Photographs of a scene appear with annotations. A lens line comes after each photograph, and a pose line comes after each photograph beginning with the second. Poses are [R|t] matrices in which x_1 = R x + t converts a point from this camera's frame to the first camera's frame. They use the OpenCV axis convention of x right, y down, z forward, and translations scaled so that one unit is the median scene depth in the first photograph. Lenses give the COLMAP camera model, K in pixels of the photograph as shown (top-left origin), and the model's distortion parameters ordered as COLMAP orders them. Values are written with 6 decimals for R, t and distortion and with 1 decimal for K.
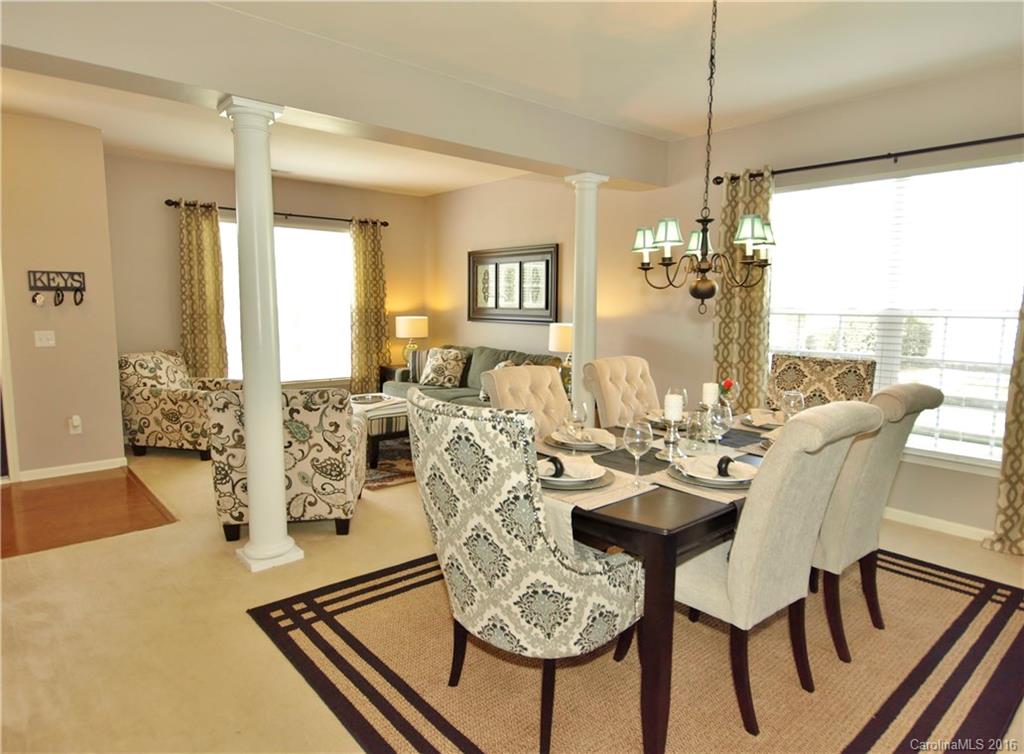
lens RADIAL K [[614.0, 0, 507.0], [0, 614.0, 378.6], [0, 0, 1]] dist [-0.004299, 0.000677]
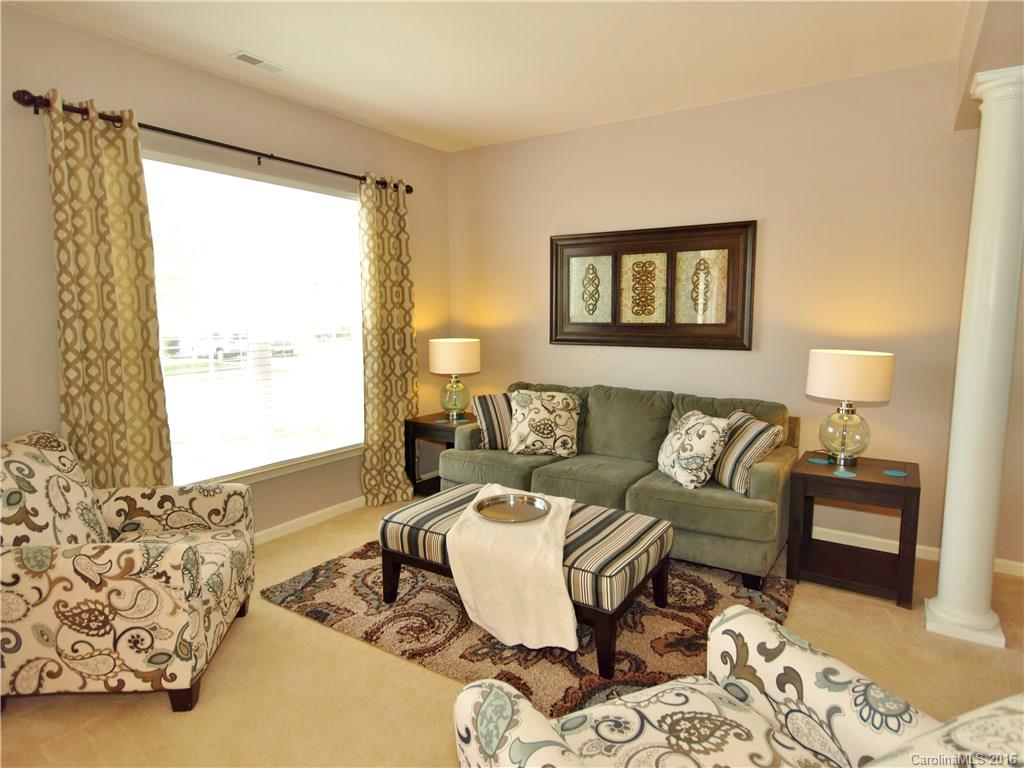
lens RADIAL K [[602.5, 0, 512.0], [0, 602.5, 384.0], [0, 0, 1]] dist [-0.001870, -0.000572]
pose [[0.958727, -0.044853, 0.280767, -0.334571], [0.045112, 0.998967, 0.005543, -0.067907], [-0.280726, 0.007352, 0.959760, 0.476202]]
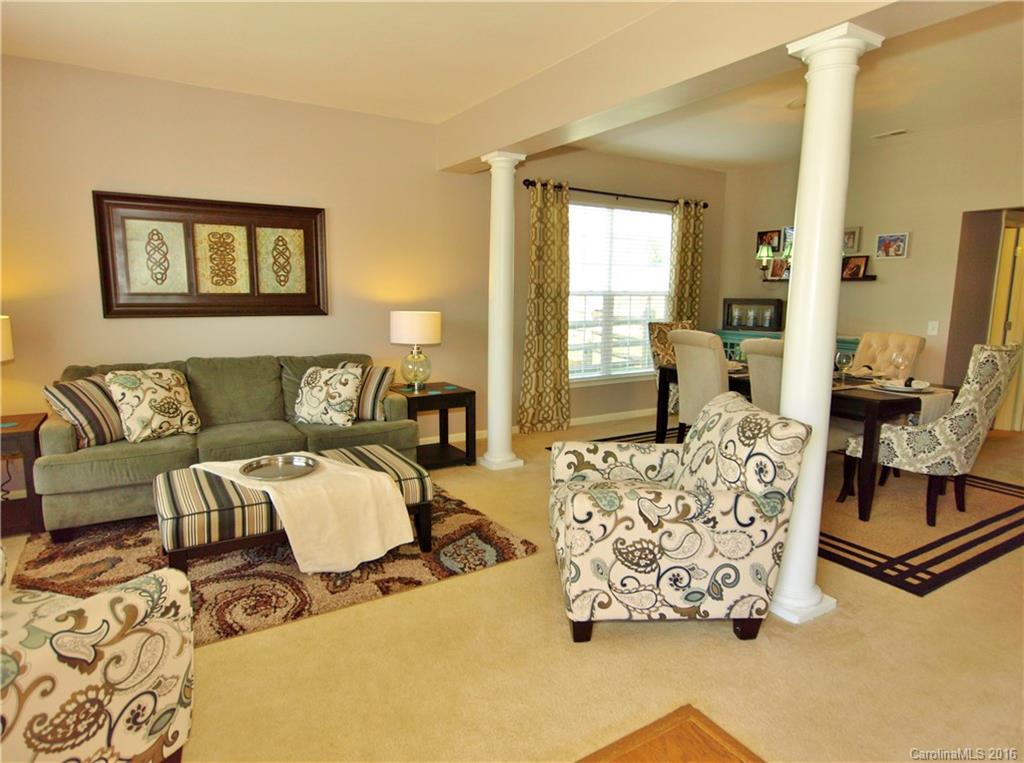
lens RADIAL K [[601.2, 0, 512.0], [0, 601.2, 381.5], [0, 0, 1]] dist [-0.001756, 0.003549]
pose [[0.152414, -0.154188, 0.976215, -0.646699], [0.111372, 0.984143, 0.138052, -0.084662], [-0.982021, 0.087682, 0.167170, 0.654126]]
